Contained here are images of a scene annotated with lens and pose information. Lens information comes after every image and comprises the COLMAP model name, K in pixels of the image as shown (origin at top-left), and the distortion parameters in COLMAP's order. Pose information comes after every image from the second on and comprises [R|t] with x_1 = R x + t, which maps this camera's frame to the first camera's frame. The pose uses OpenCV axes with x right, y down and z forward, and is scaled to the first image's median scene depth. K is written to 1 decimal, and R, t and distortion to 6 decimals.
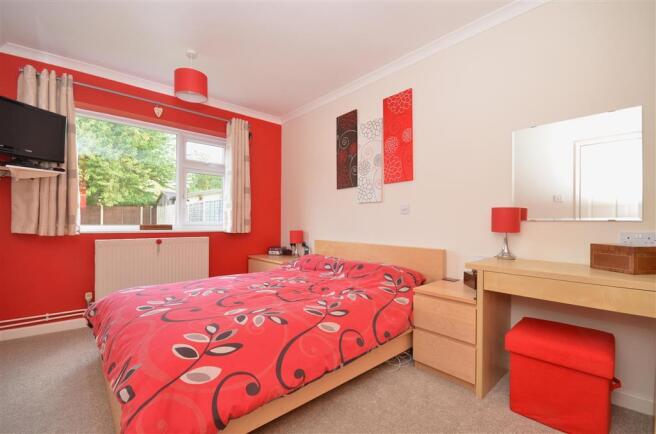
lens RADIAL K [[288.3, 0, 331.1], [0, 288.3, 221.7], [0, 0, 1]] dist [0.000472, 0.000252]
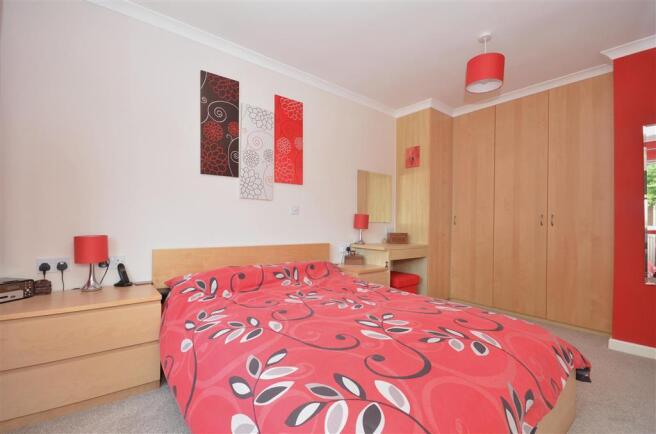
lens RADIAL K [[311.8, 0, 328.0], [0, 311.8, 217.0], [0, 0, 1]] dist [0.000248, 0.000056]
pose [[0.027026, 0.004073, 0.999626, -0.868833], [-0.025931, 0.999658, -0.003372, -0.014428], [-0.999298, -0.025830, 0.027123, 0.792990]]
